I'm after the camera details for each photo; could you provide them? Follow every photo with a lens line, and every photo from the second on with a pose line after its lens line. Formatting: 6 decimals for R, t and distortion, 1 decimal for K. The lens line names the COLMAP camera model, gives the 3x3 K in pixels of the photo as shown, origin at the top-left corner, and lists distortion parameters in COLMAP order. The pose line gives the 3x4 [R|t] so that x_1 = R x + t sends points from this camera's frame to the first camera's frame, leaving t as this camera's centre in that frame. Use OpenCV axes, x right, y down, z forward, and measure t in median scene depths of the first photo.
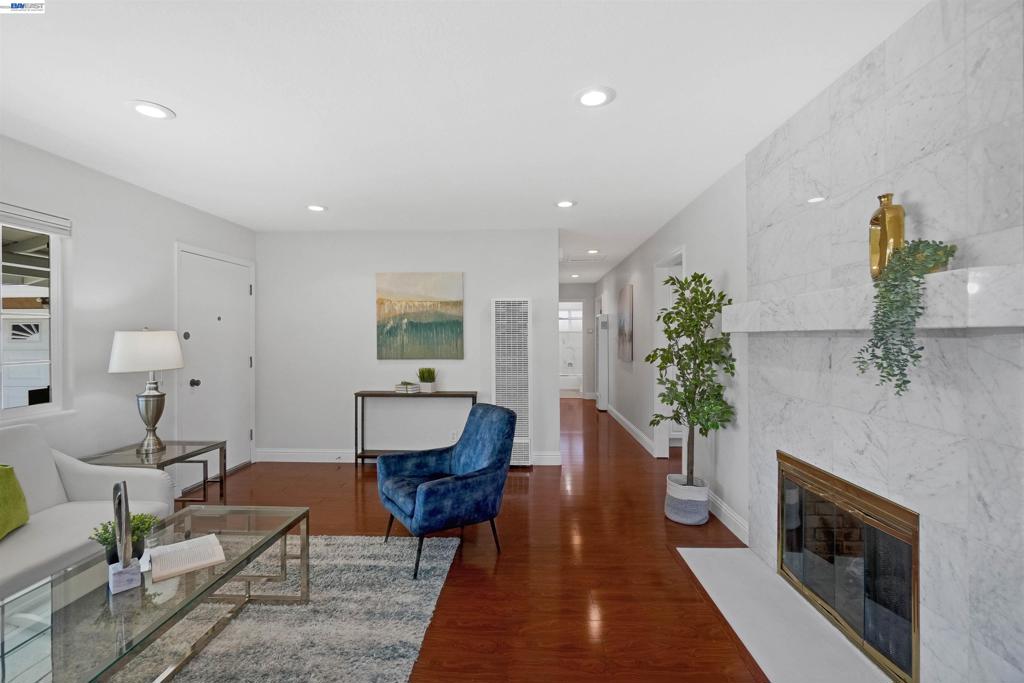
lens RADIAL K [[448.5, 0, 511.3], [0, 448.5, 342.4], [0, 0, 1]] dist [0.001911, 0.000655]
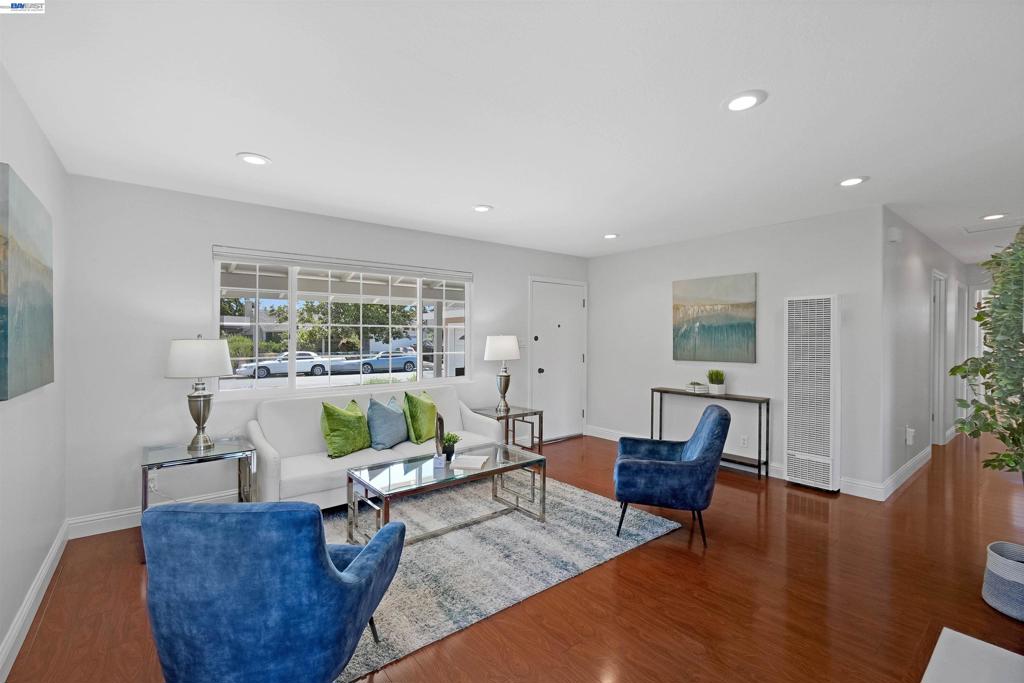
lens RADIAL K [[448.5, 0, 514.3], [0, 448.5, 339.7], [0, 0, 1]] dist [0.001911, 0.000655]
pose [[0.659656, 0.004654, -0.751553, 0.425563], [-0.010876, 0.999935, -0.003354, -0.005572], [0.751489, 0.010386, 0.659664, -0.030613]]
